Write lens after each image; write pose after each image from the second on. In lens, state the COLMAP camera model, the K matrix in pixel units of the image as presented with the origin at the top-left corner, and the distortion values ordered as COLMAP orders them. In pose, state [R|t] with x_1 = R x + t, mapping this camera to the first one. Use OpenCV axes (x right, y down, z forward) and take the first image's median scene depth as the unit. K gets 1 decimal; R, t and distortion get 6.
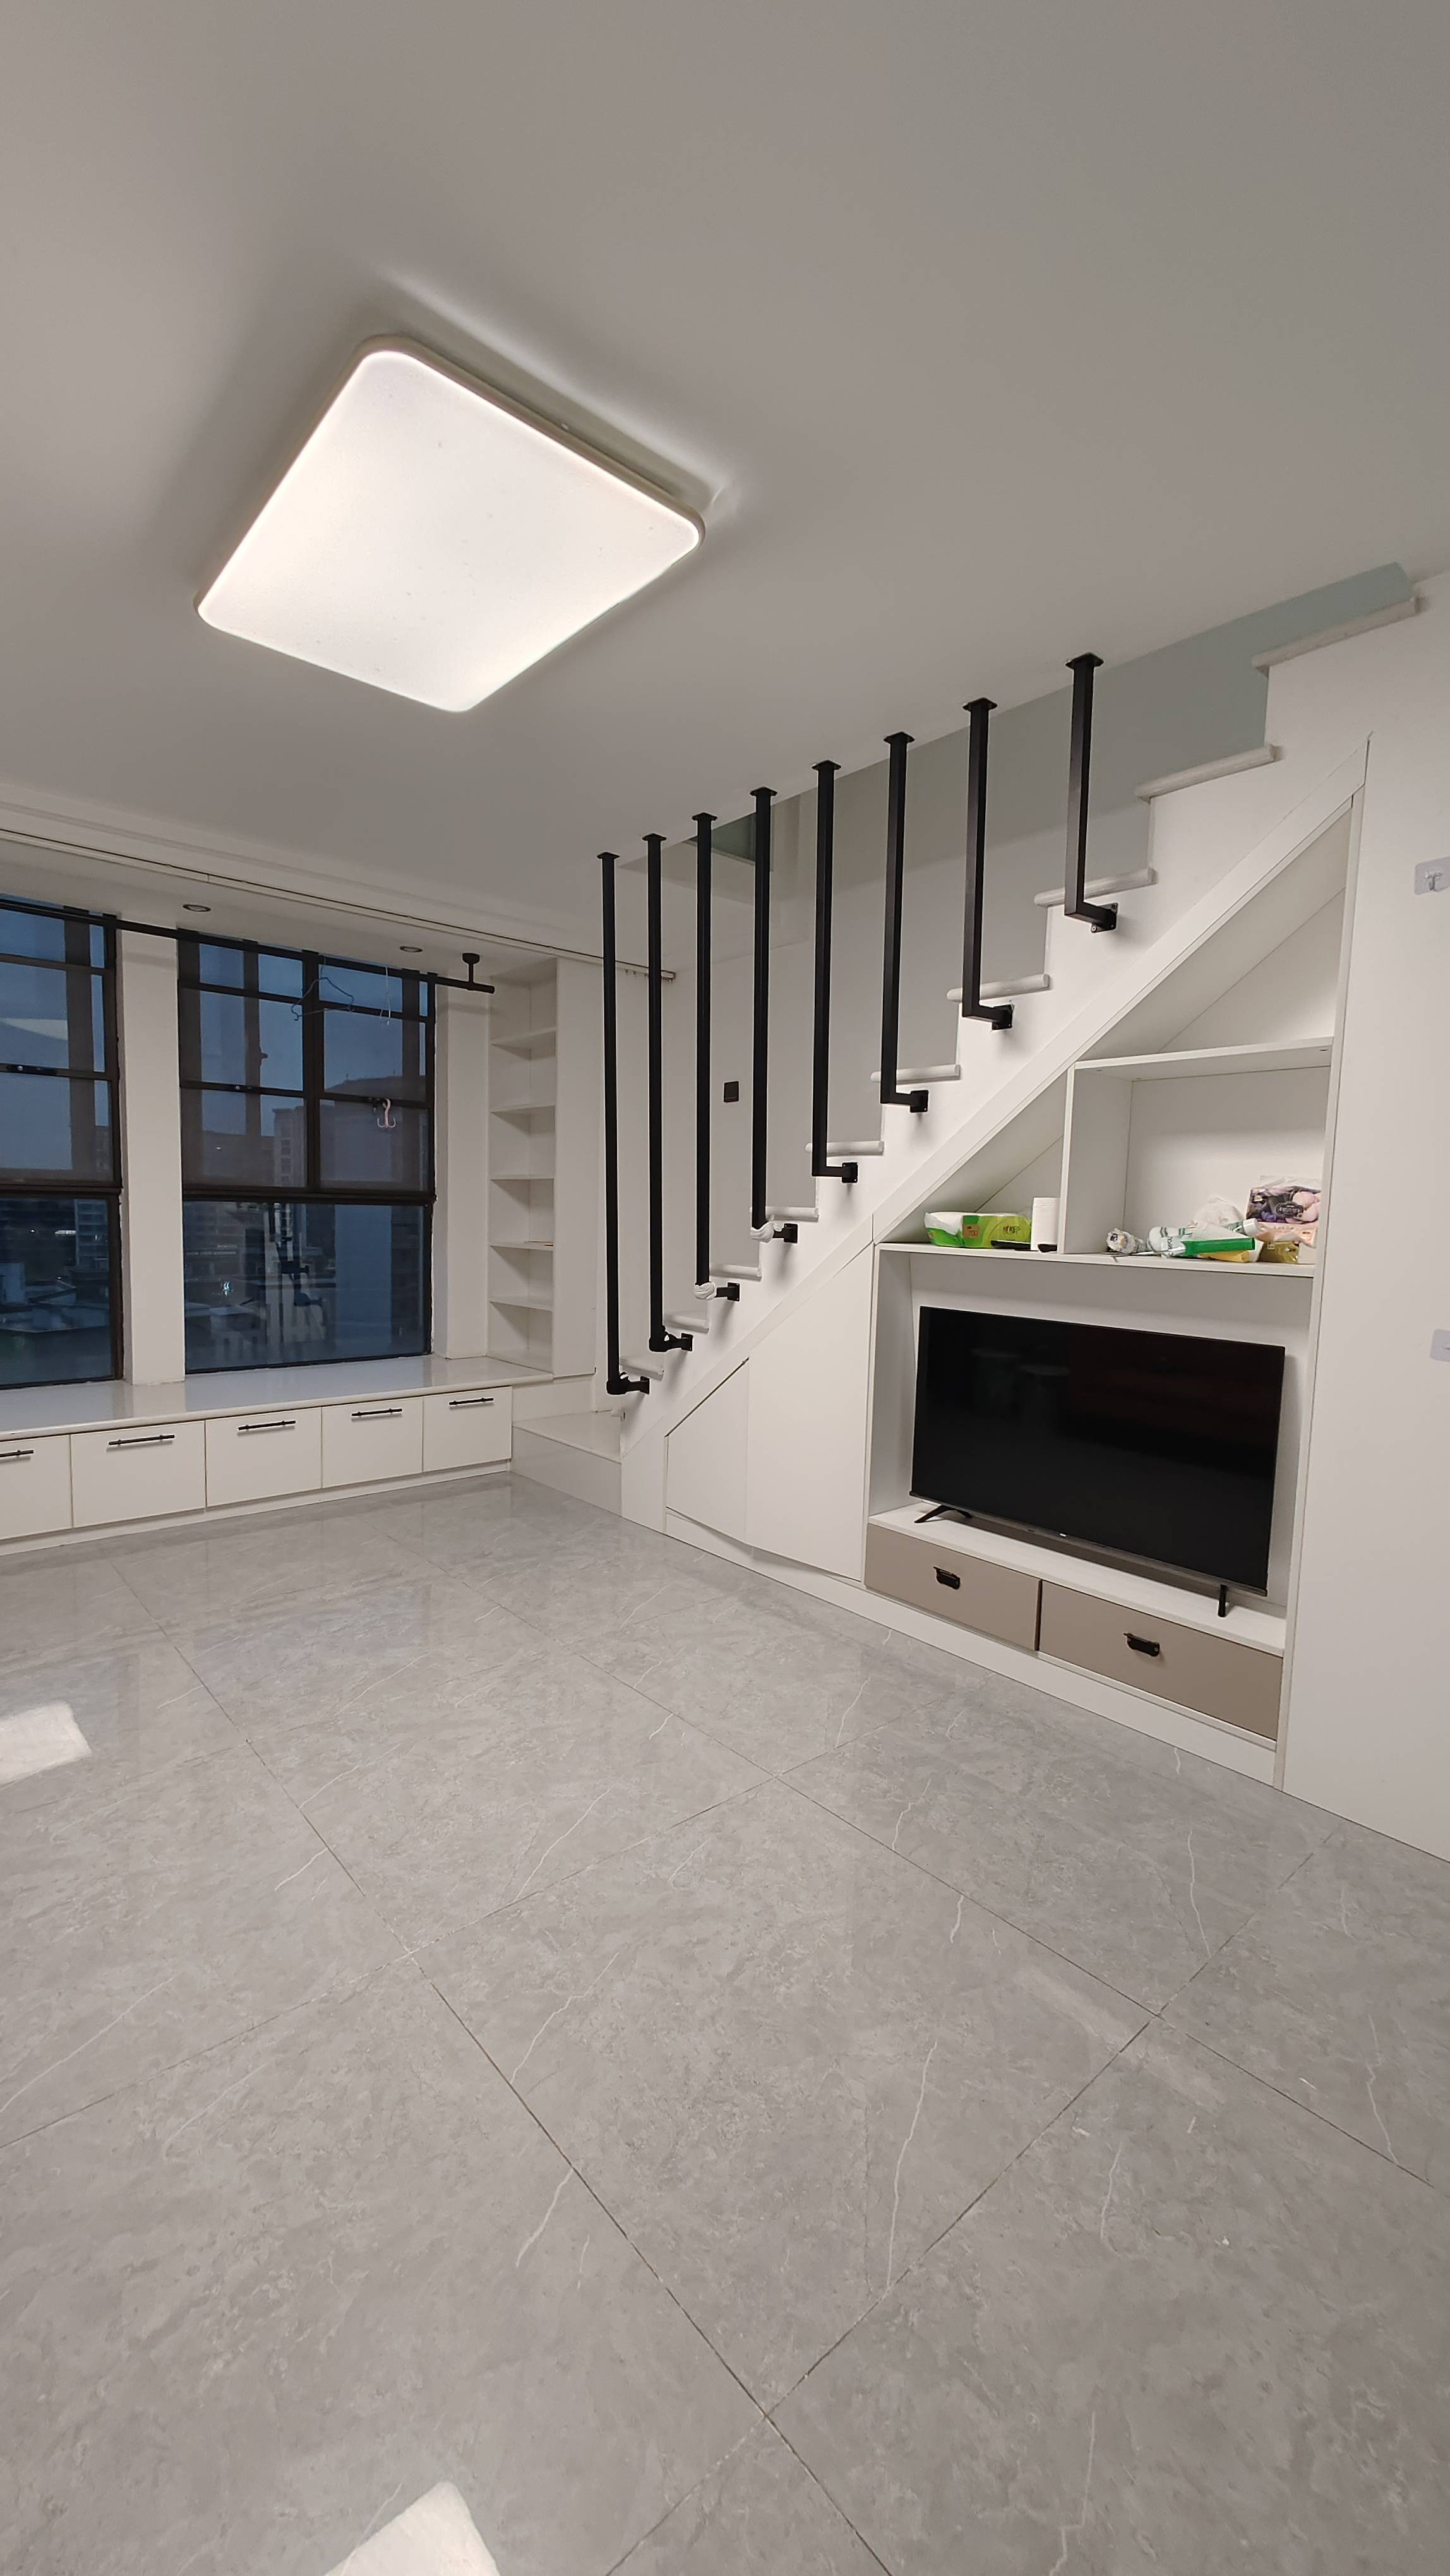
lens RADIAL K [[1023.7, 0, 702.1], [0, 1023.7, 1297.0], [0, 0, 1]] dist [0.005149, -0.002905]
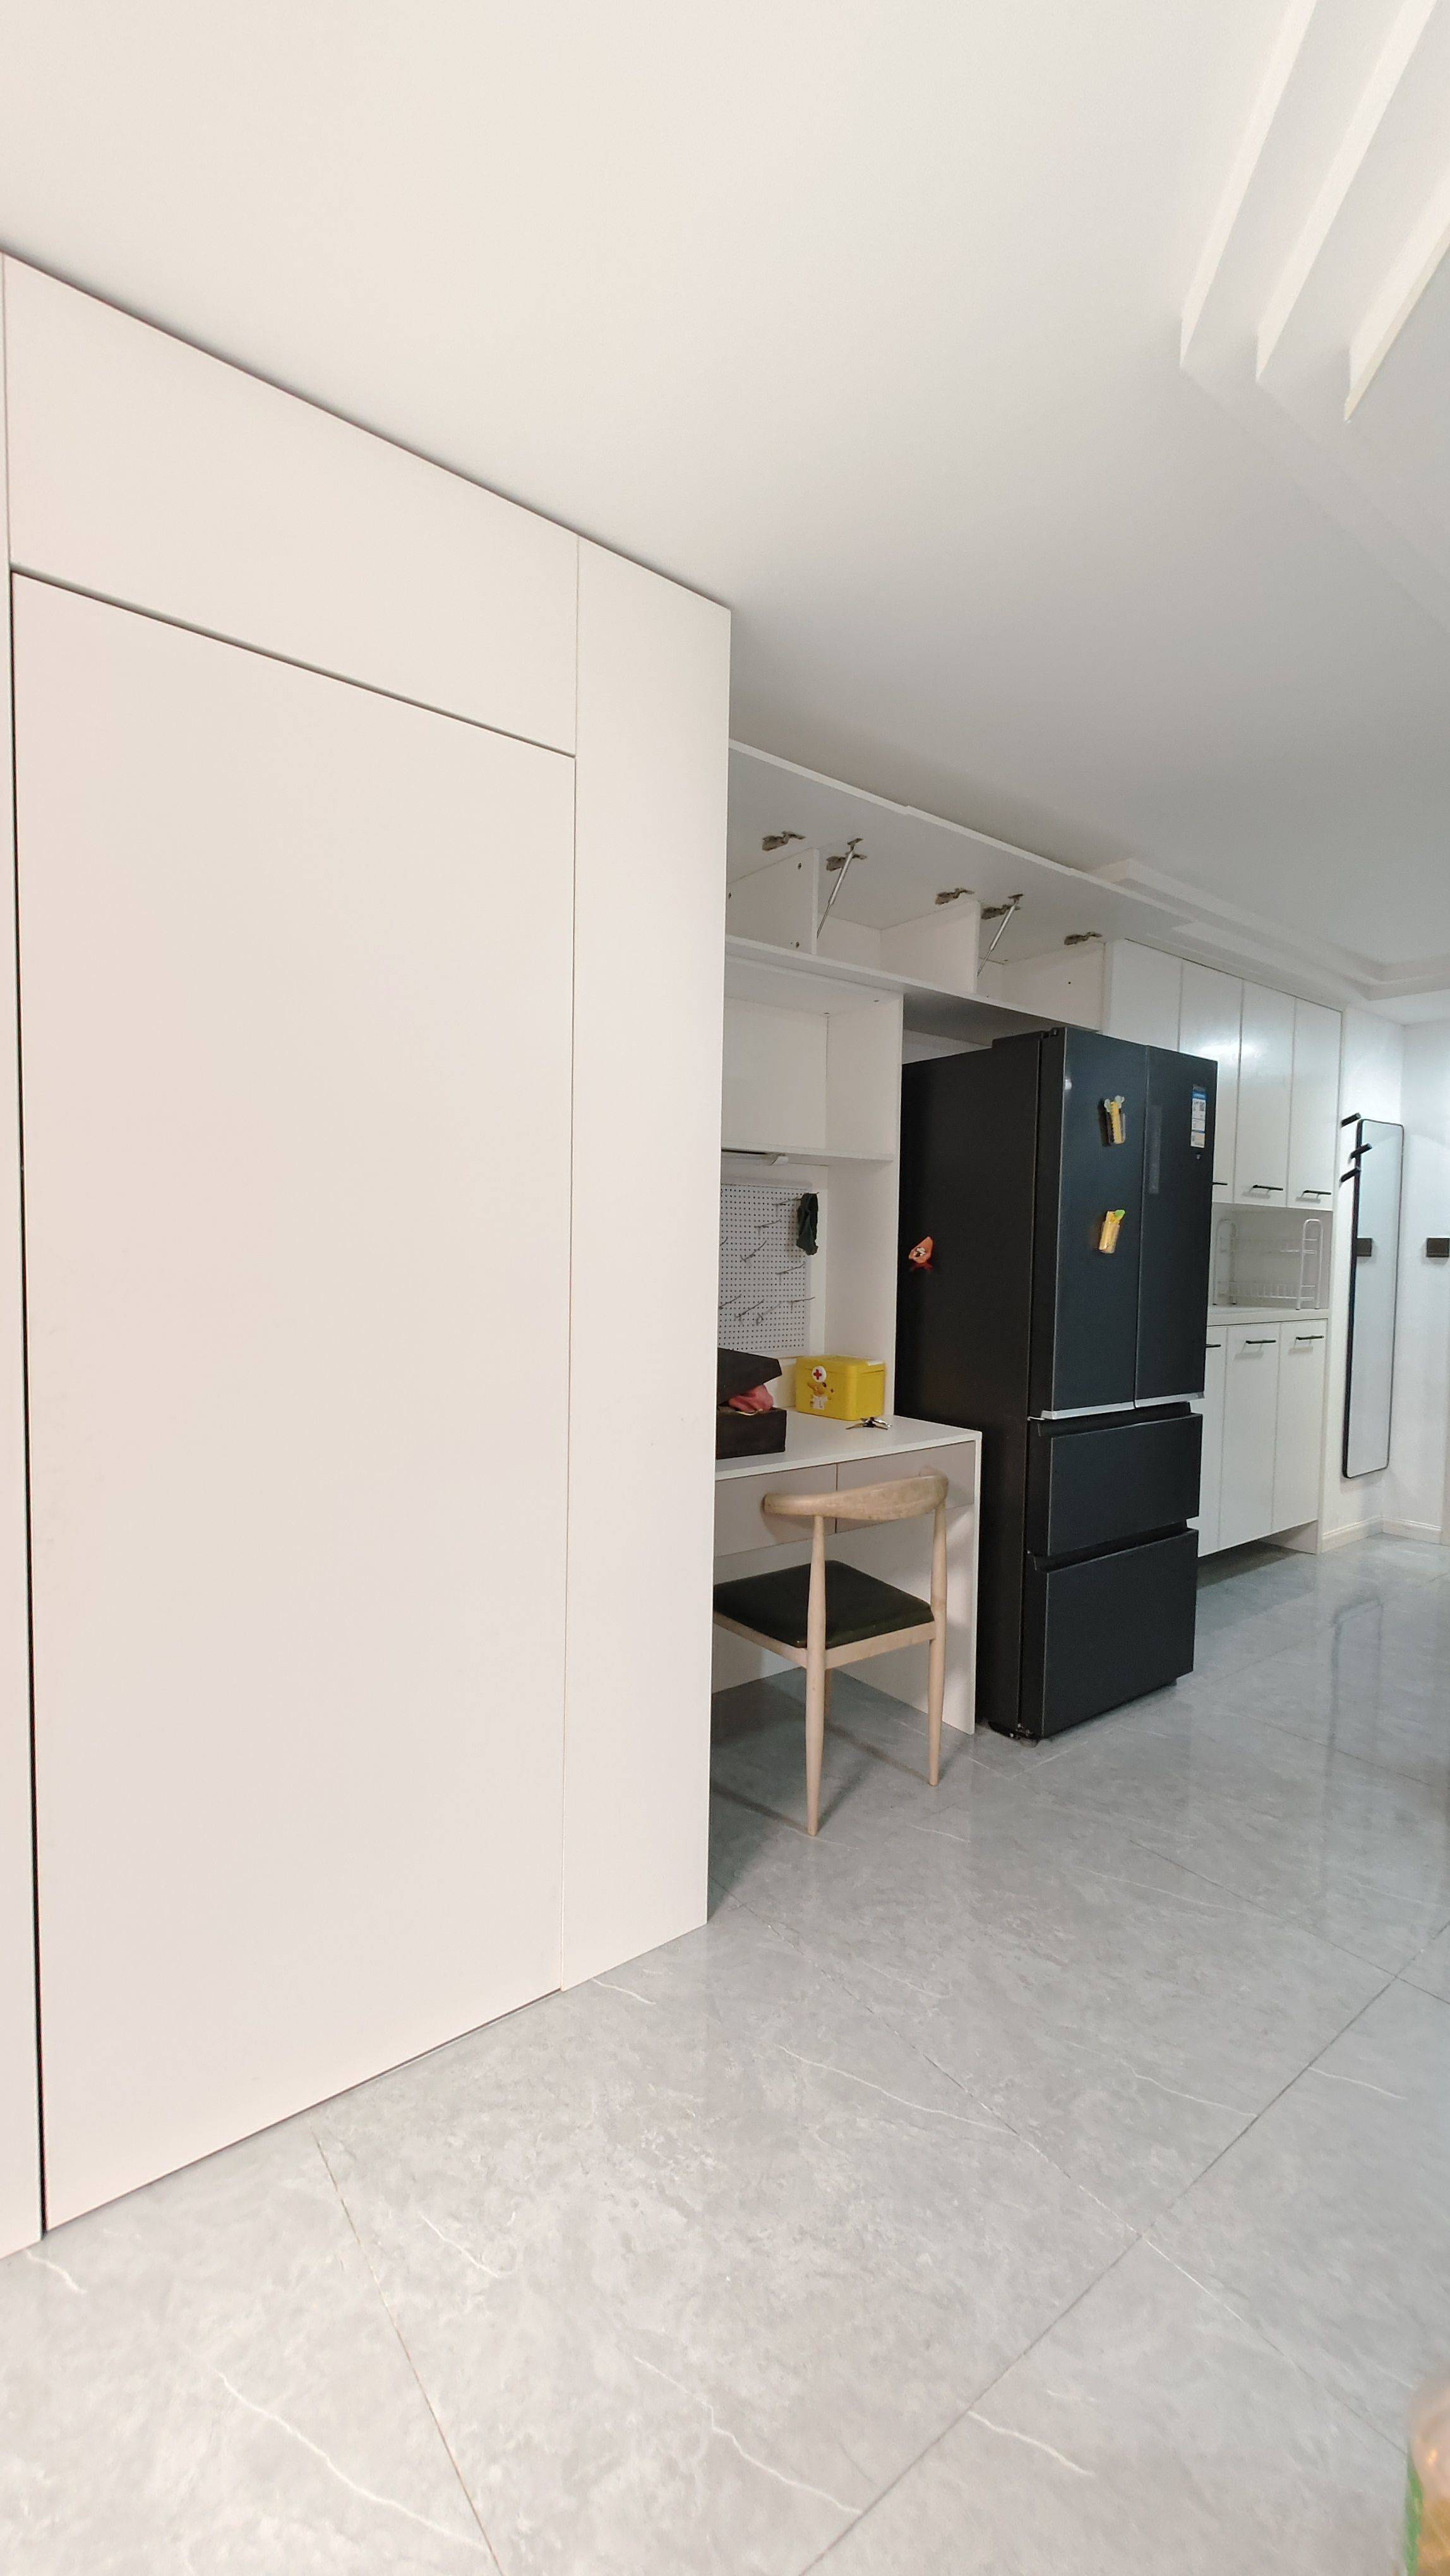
lens RADIAL K [[1006.4, 0, 686.0], [0, 1006.4, 1279.6], [0, 0, 1]] dist [-0.001614, -0.005030]
pose [[0.076999, -0.023264, 0.996760, -0.644495], [0.081862, 0.996500, 0.016934, -0.087851], [-0.993665, 0.080293, 0.078633, 0.741499]]
